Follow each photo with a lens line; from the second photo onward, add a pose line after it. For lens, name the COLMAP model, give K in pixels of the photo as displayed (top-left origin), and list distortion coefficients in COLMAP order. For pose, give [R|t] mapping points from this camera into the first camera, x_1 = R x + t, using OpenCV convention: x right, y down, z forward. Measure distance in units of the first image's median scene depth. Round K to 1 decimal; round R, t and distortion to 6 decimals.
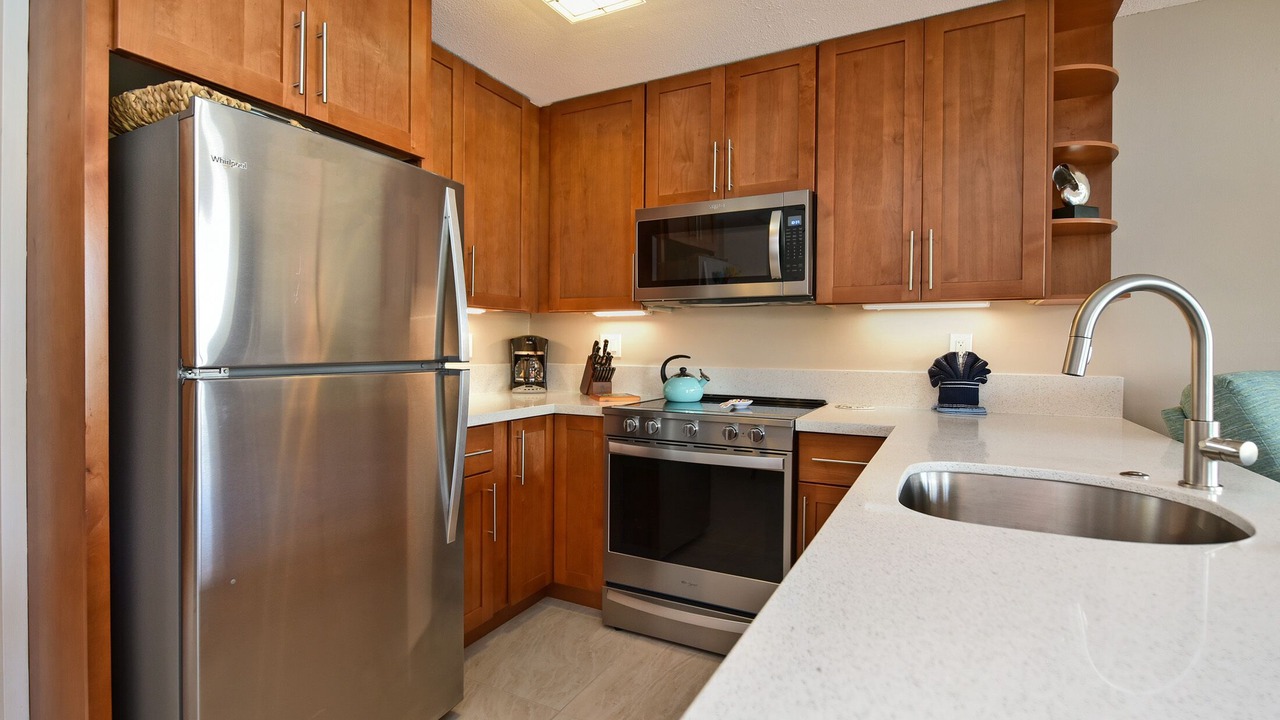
lens RADIAL K [[587.2, 0, 637.3], [0, 587.2, 351.5], [0, 0, 1]] dist [-0.000750, -0.002279]
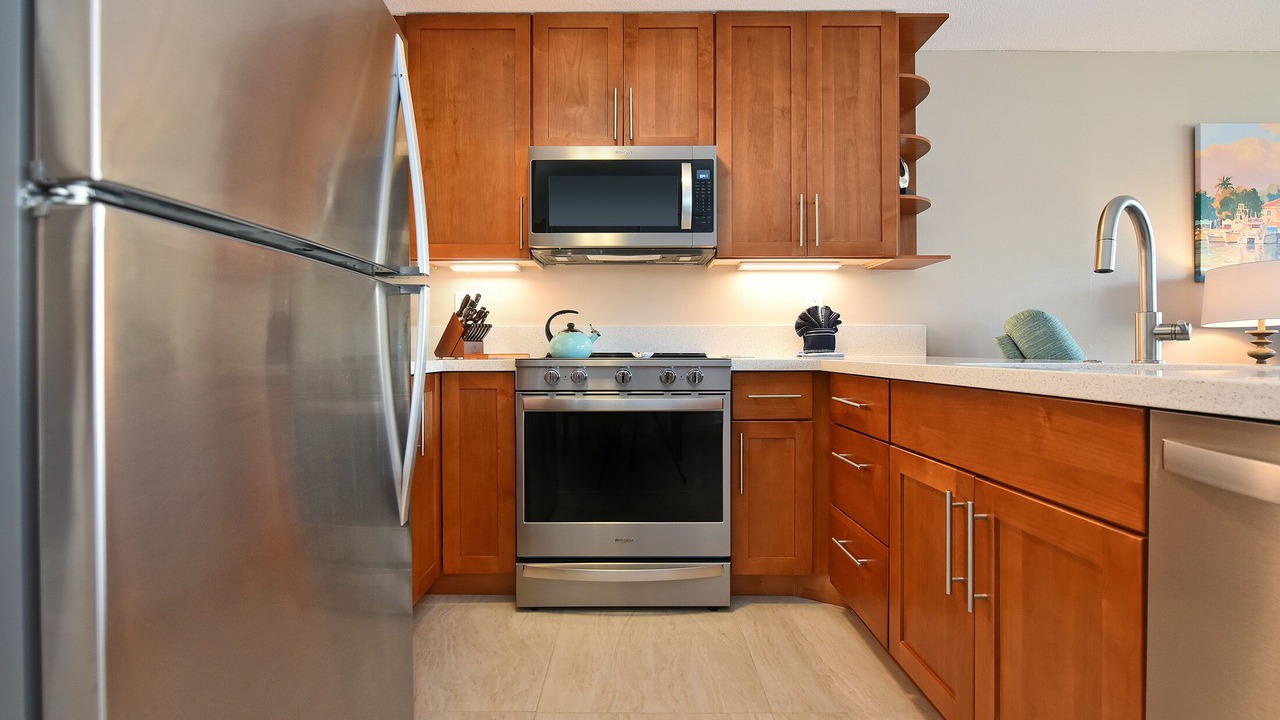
lens RADIAL K [[540.1, 0, 613.3], [0, 540.1, 355.7], [0, 0, 1]] dist [-0.006655, -0.003114]
pose [[0.885568, -0.008656, 0.464429, -0.327244], [0.010613, 0.999942, -0.001601, 0.100190], [-0.464389, 0.006346, 0.885609, 0.238774]]
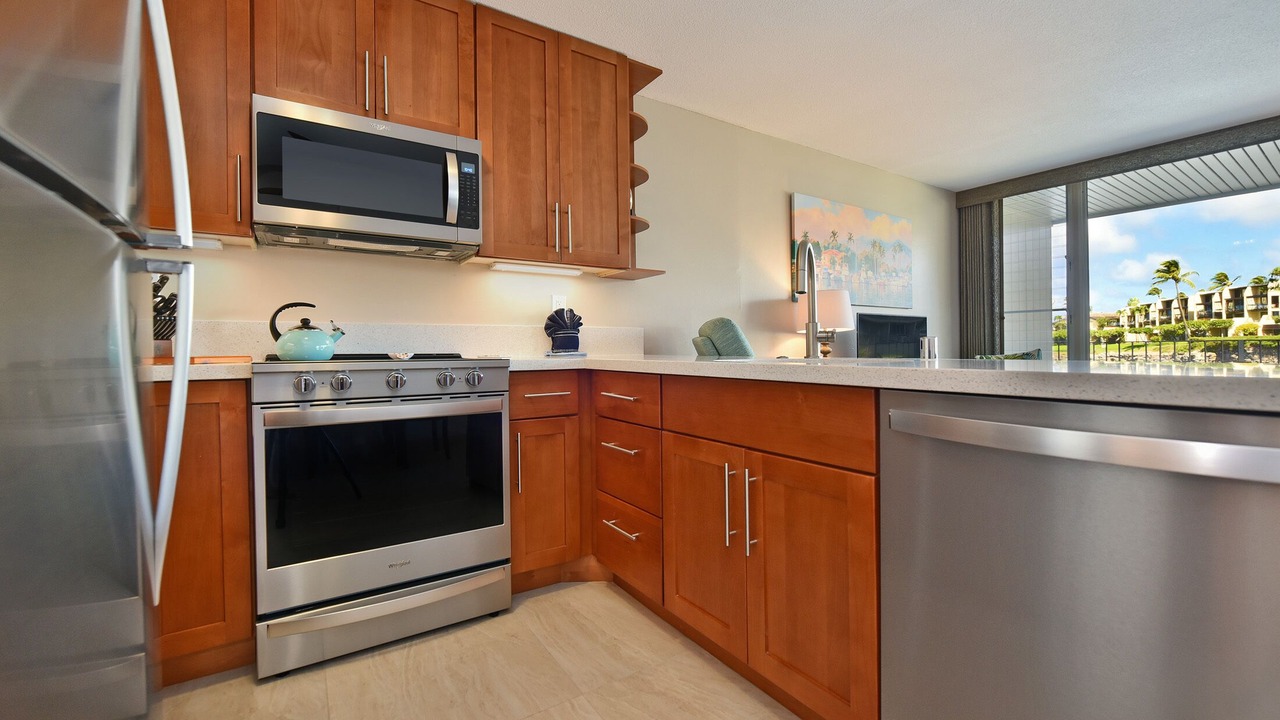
lens RADIAL K [[540.1, 0, 608.4], [0, 540.1, 354.9], [0, 0, 1]] dist [-0.006655, -0.003114]
pose [[0.482241, -0.016164, 0.875889, -0.437672], [0.019527, 0.999780, 0.007699, 0.095601], [-0.875821, 0.013390, 0.482451, 0.362795]]
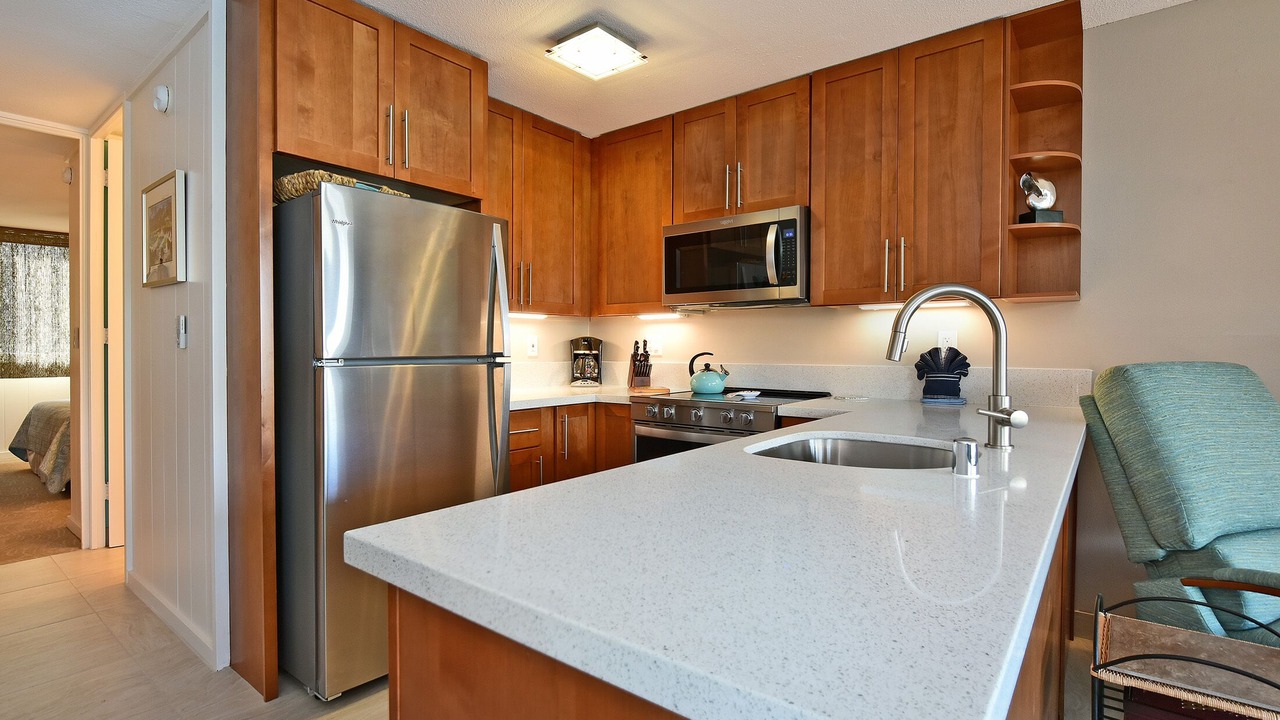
lens RADIAL K [[623.6, 0, 630.8], [0, 623.6, 360.7], [0, 0, 1]] dist [-0.005870, -0.000752]
pose [[0.977380, -0.002521, -0.211478, 0.231501], [0.004602, 0.999946, 0.009346, 0.012694], [0.211443, -0.010107, 0.977338, -0.257864]]
